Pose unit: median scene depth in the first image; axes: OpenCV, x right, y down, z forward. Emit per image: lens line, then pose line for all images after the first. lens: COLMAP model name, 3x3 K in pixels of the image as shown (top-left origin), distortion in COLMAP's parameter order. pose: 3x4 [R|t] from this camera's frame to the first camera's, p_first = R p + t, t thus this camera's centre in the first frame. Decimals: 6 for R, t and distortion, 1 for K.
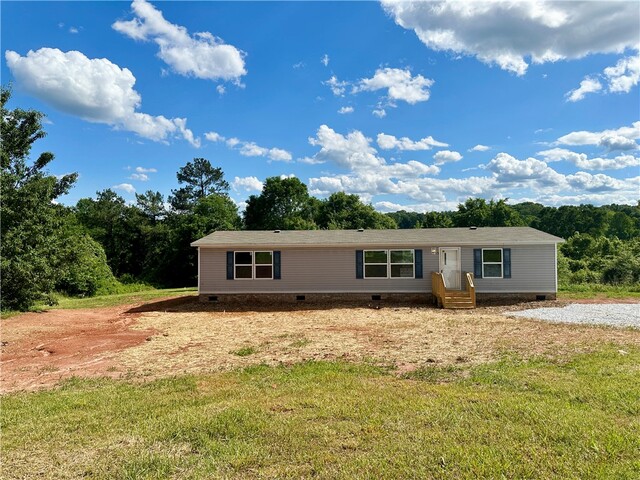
lens RADIAL K [[446.3, 0, 320.0], [0, 446.3, 240.0], [0, 0, 1]] dist [0.151788, -0.000762]
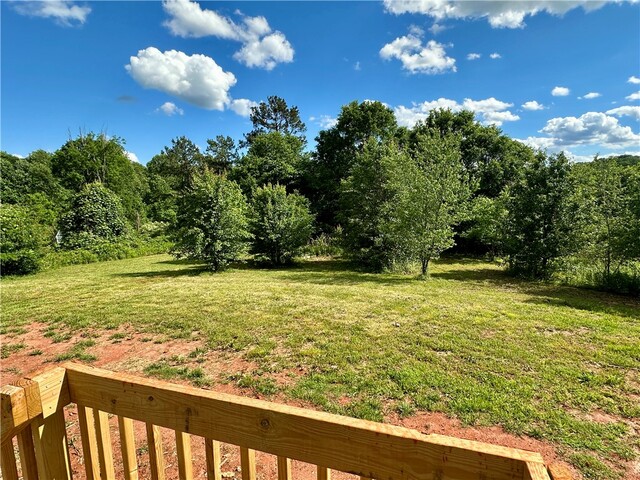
lens RADIAL K [[331.0, 0, 343.5], [0, 331.0, 240.3], [0, 0, 1]] dist [-0.000969, -0.000086]
pose [[0.978178, 0.025105, -0.206246, 0.020582], [0.001665, 0.991694, 0.128607, 0.048149], [0.207762, -0.126144, 0.970012, 1.319501]]
